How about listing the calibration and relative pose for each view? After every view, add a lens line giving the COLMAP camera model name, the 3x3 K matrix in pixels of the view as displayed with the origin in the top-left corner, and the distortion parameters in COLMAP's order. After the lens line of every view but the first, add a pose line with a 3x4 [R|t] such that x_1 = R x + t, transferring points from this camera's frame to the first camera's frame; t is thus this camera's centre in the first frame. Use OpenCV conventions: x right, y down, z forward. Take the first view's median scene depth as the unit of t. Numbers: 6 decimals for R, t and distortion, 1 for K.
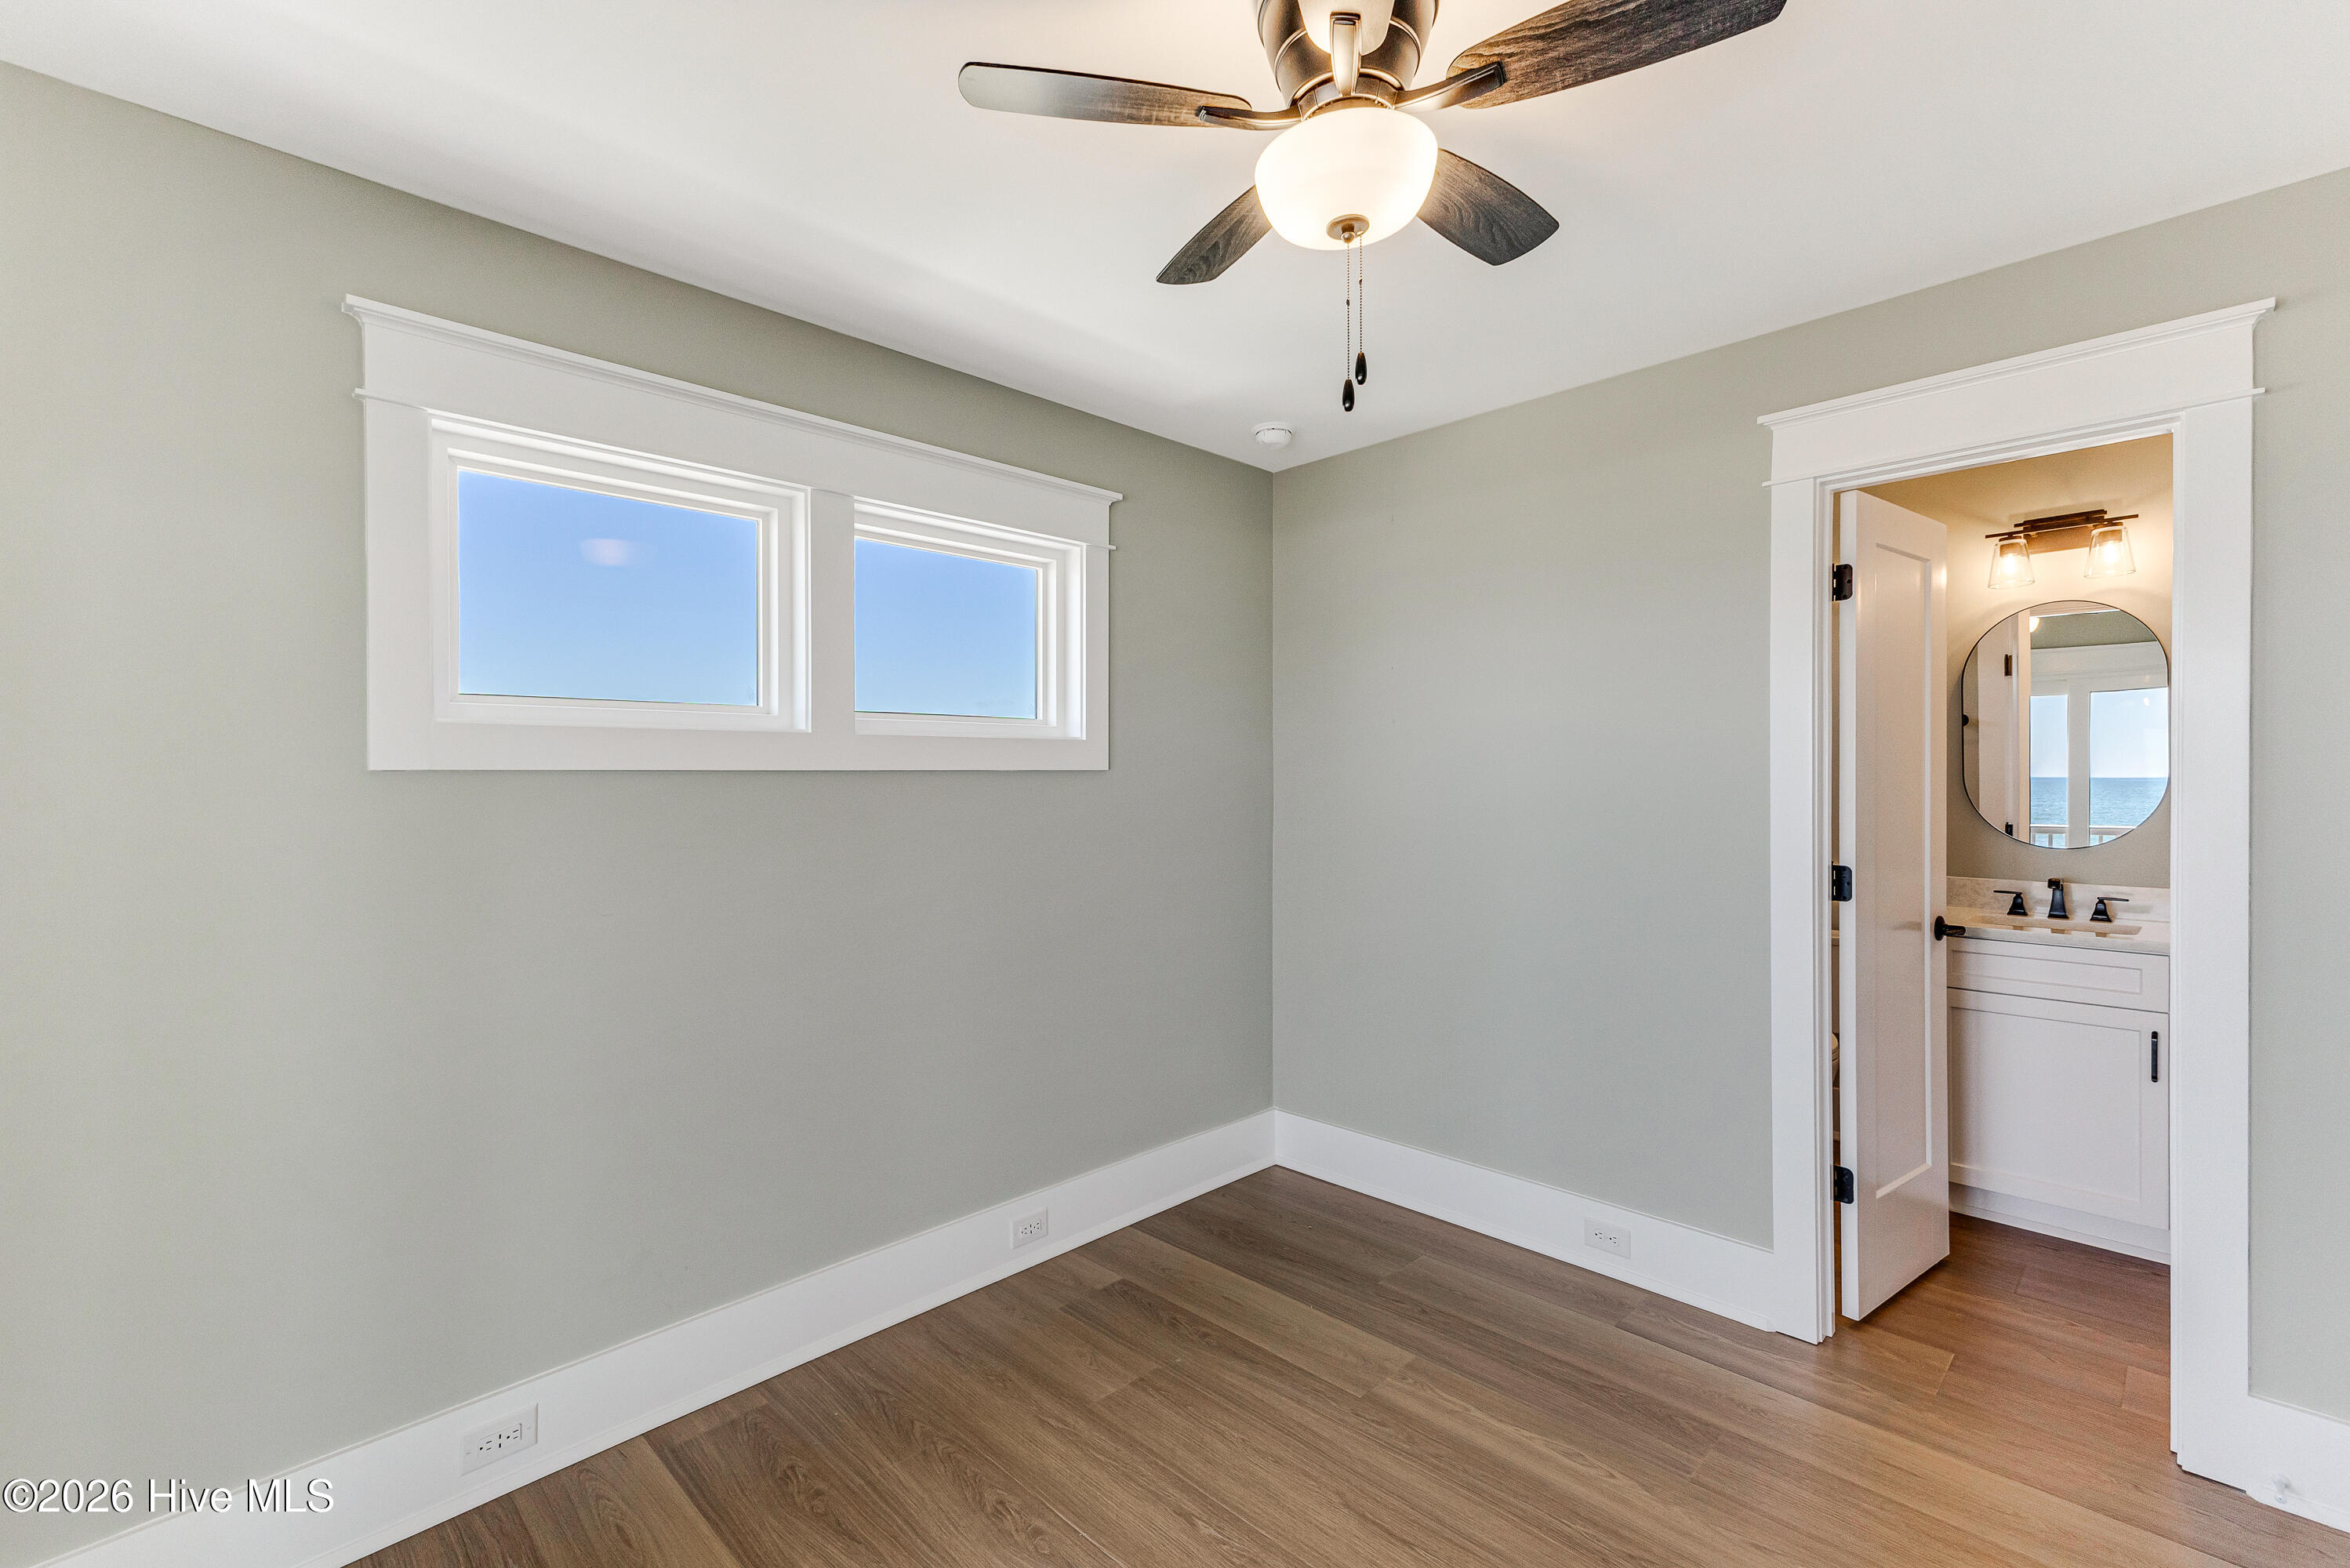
lens RADIAL K [[978.3, 0, 1175.0], [0, 978.3, 784.0], [0, 0, 1]] dist [0.000012, 0.000033]
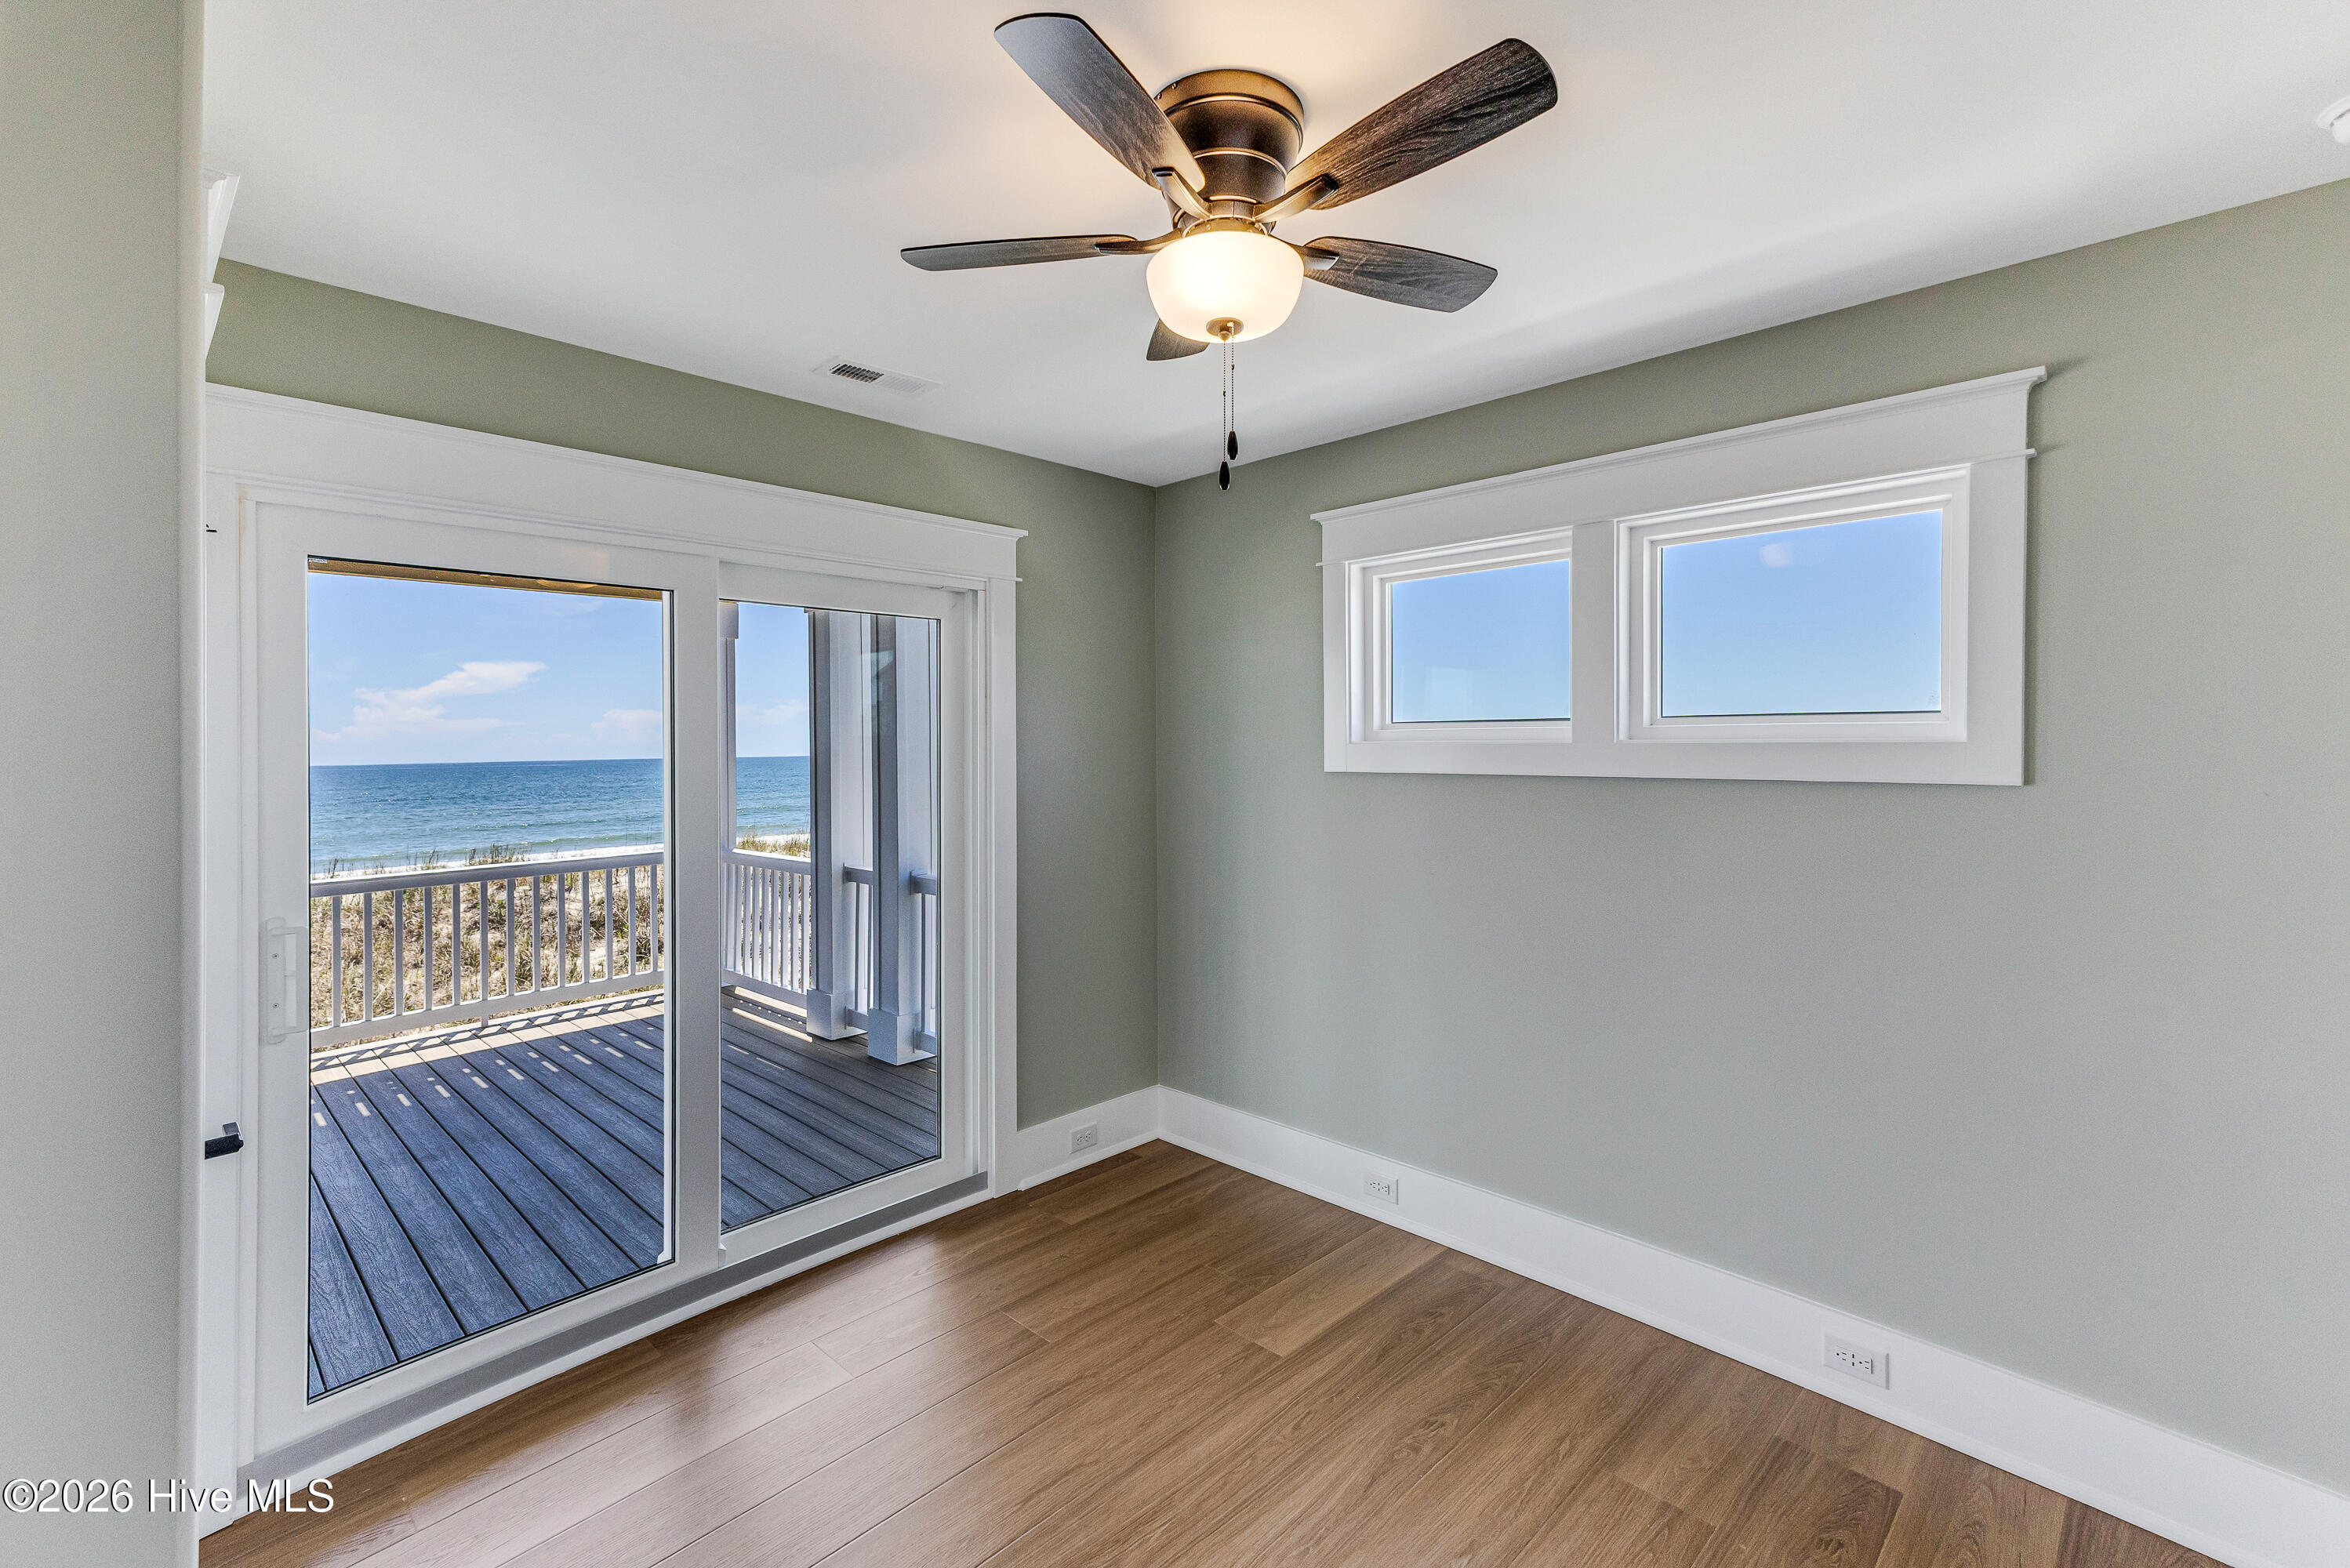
lens RADIAL K [[968.3, 0, 1176.0], [0, 968.3, 763.8], [0, 0, 1]] dist [0.001120, 0.000222]
pose [[0.039201, 0.014380, -0.999128, 0.873086], [-0.013946, 0.999807, 0.013843, -0.045115], [0.999134, 0.013391, 0.039394, 0.593721]]
